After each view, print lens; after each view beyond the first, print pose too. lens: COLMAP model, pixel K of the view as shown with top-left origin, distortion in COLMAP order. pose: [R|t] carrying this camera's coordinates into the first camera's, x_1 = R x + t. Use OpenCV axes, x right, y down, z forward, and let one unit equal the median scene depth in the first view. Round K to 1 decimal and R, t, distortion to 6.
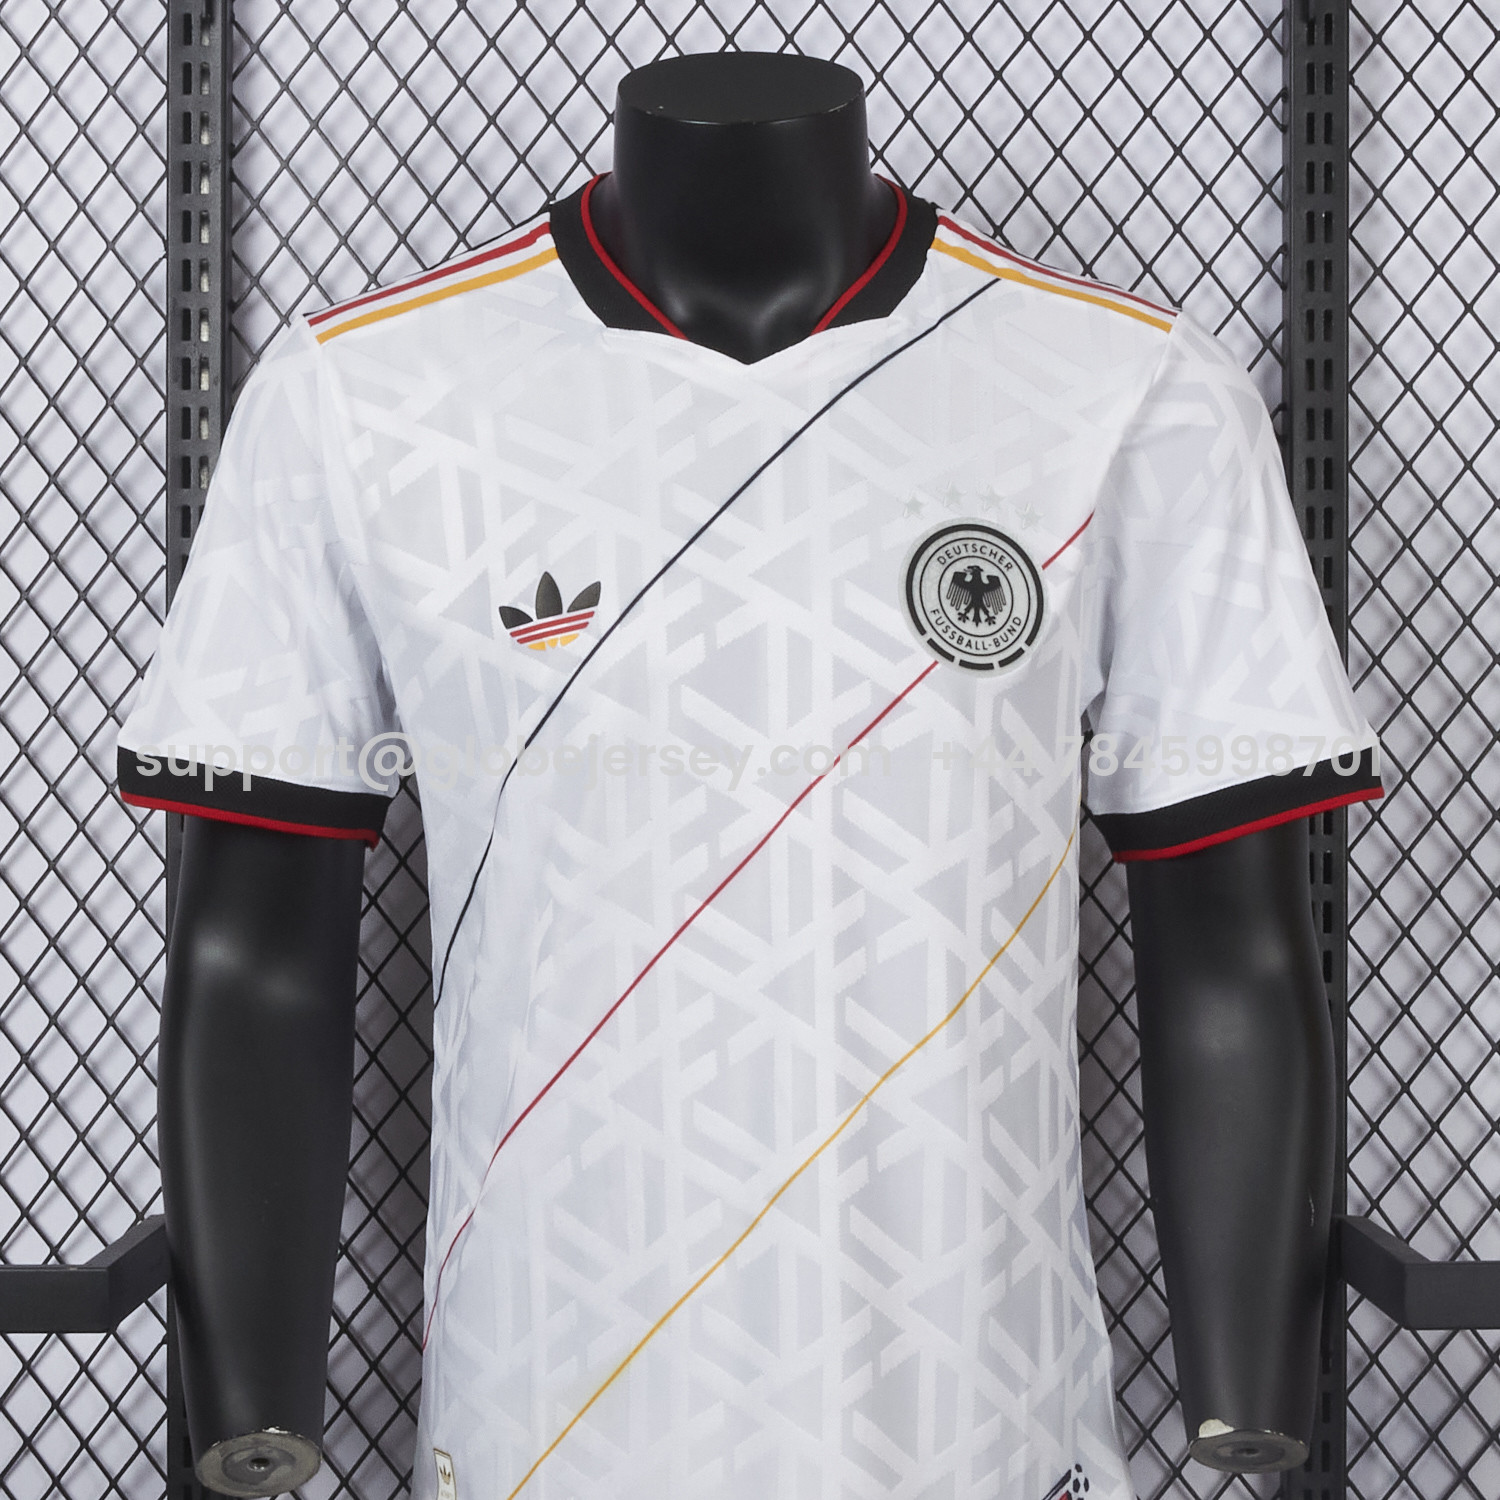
lens RADIAL K [[5254.0, 0, 750.0], [0, 5254.0, 743.1], [0, 0, 1]] dist [0.070294, 0.000000]
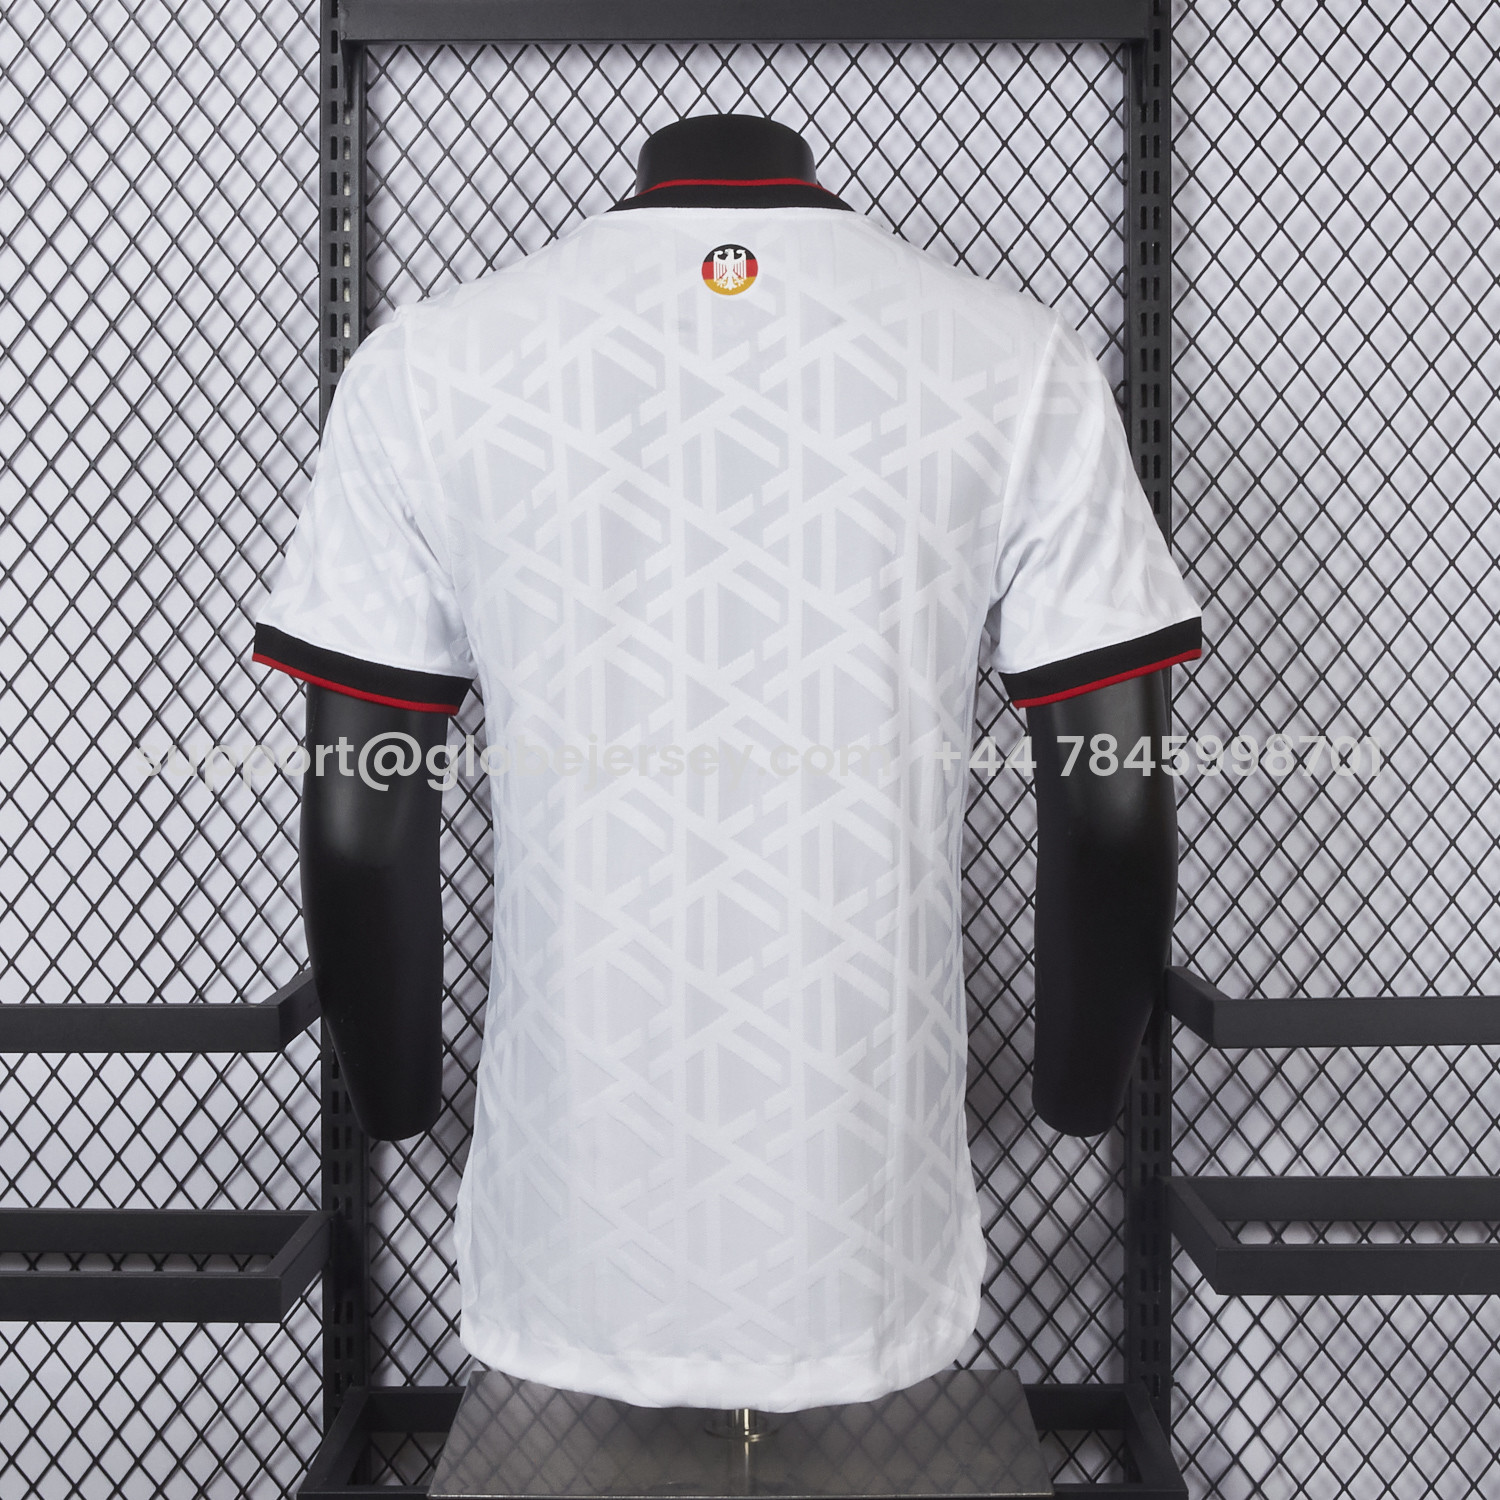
lens RADIAL K [[5254.0, 0, 751.0], [0, 5254.0, 755.9], [0, 0, 1]] dist [0.070294, 0.000000]
pose [[0.999997, -0.002016, 0.001069, 0.001224], [0.002023, 0.999980, -0.006046, 0.042650], [-0.001057, 0.006049, 0.999981, -0.386543]]
